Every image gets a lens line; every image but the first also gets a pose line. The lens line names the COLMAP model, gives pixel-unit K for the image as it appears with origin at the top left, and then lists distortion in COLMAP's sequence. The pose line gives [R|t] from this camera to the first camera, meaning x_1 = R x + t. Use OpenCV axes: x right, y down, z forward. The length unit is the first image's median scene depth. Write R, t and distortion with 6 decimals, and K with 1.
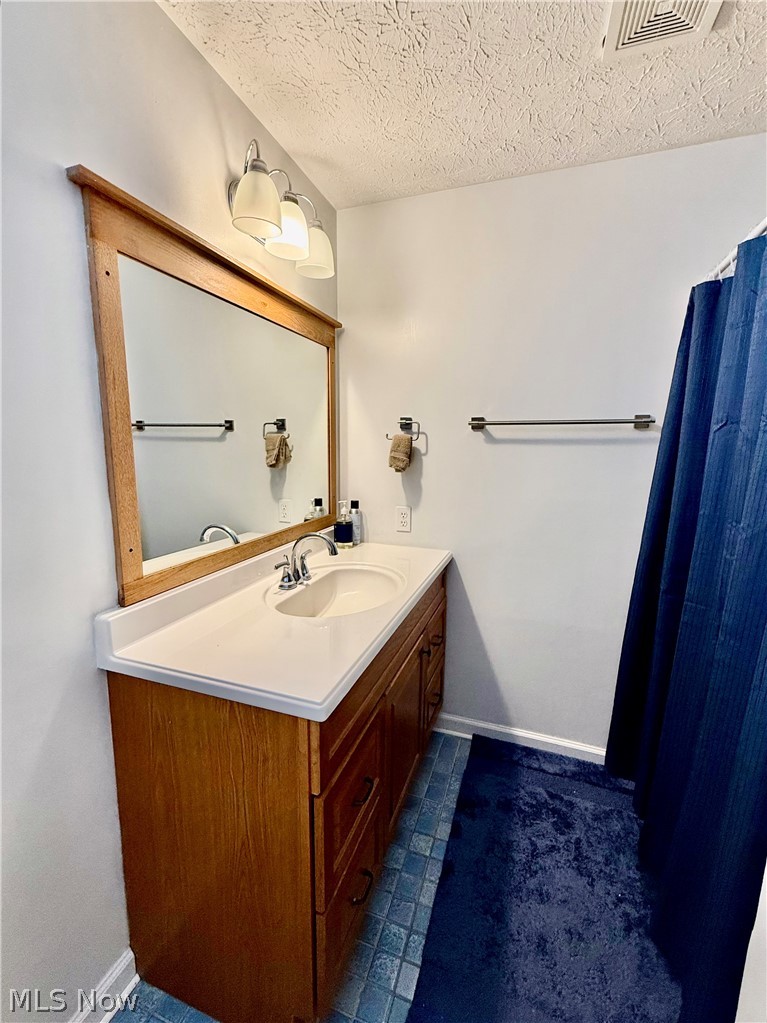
lens RADIAL K [[418.9, 0, 384.8], [0, 418.9, 513.5], [0, 0, 1]] dist [0.002899, -0.001592]
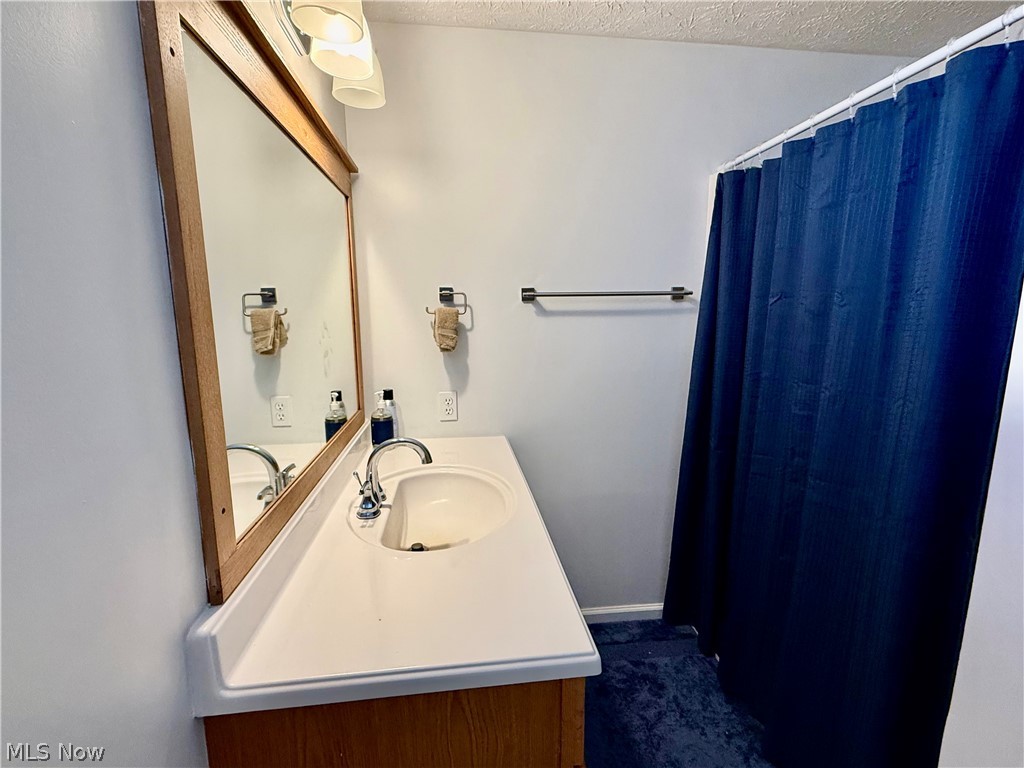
lens RADIAL K [[460.0, 0, 510.2], [0, 460.0, 389.8], [0, 0, 1]] dist [0.001093, -0.000558]
pose [[0.899901, -0.090618, 0.426576, -0.263242], [0.088061, 0.995782, 0.025763, -0.036766], [-0.427112, 0.014381, 0.904085, 0.107696]]
